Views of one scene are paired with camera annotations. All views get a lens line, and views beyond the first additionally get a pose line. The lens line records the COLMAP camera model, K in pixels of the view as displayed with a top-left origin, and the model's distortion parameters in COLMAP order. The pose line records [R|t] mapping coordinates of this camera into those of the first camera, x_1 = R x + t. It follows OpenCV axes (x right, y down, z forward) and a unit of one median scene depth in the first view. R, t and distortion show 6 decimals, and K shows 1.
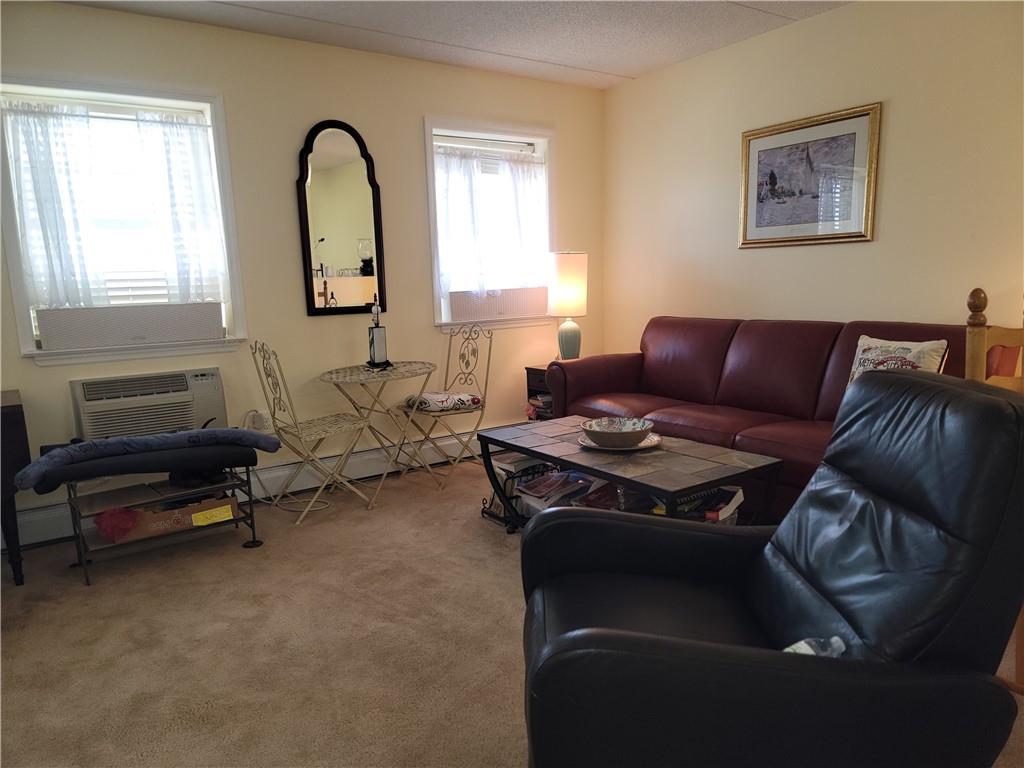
lens RADIAL K [[714.0, 0, 522.7], [0, 714.0, 395.0], [0, 0, 1]] dist [0.091258, -0.053307]
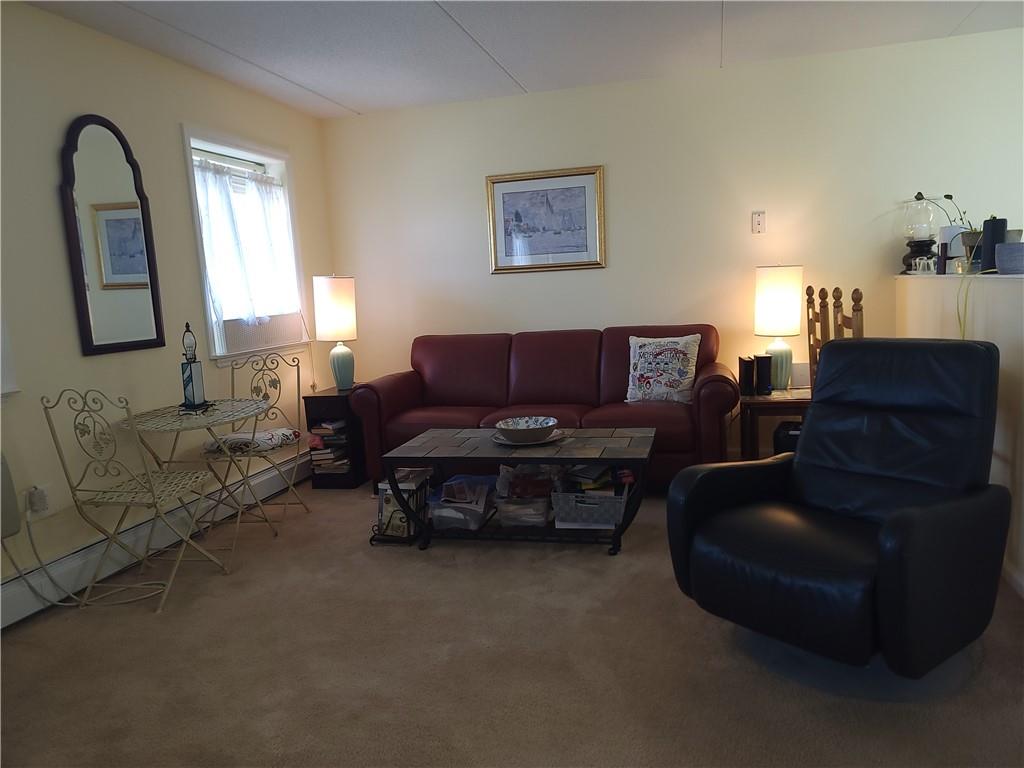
lens RADIAL K [[715.2, 0, 517.1], [0, 715.2, 387.0], [0, 0, 1]] dist [0.081408, -0.073527]
pose [[0.765677, -0.100223, 0.635369, -0.436074], [0.135833, 0.990704, -0.007418, -0.006461], [-0.628719, 0.091984, 0.772173, 0.095207]]
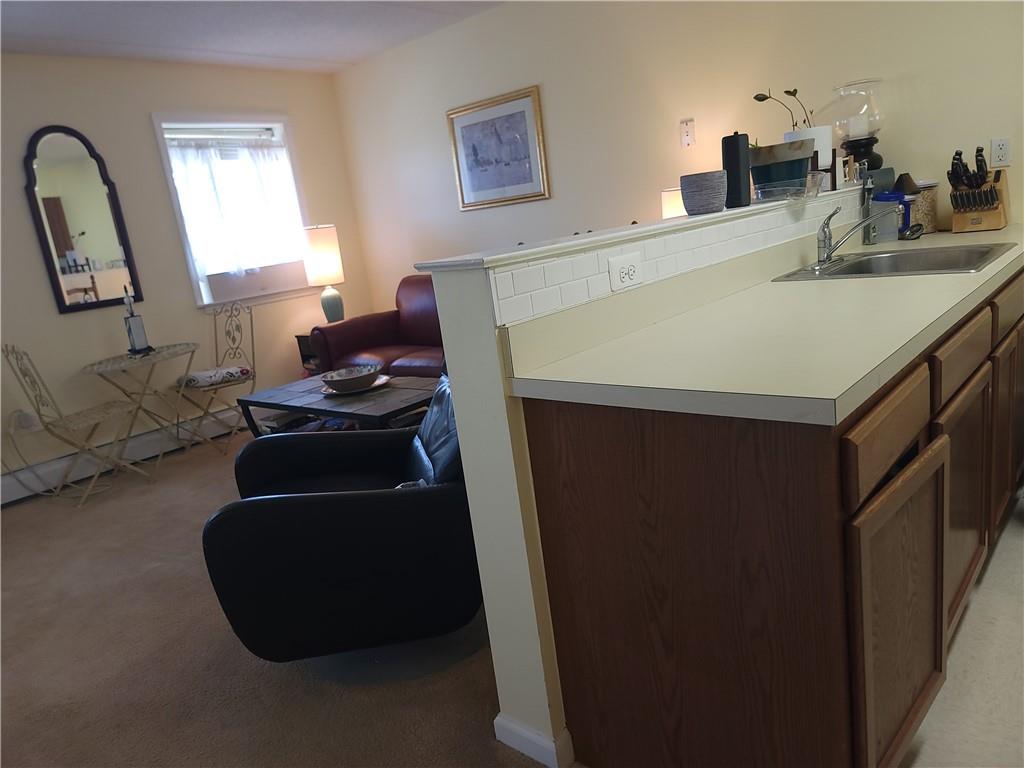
lens RADIAL K [[715.2, 0, 517.1], [0, 715.2, 387.0], [0, 0, 1]] dist [0.081408, -0.073527]
pose [[0.967836, -0.148354, 0.203188, 0.110785], [0.138934, 0.988485, 0.059948, 0.023013], [-0.209742, -0.029790, 0.977303, -0.174661]]
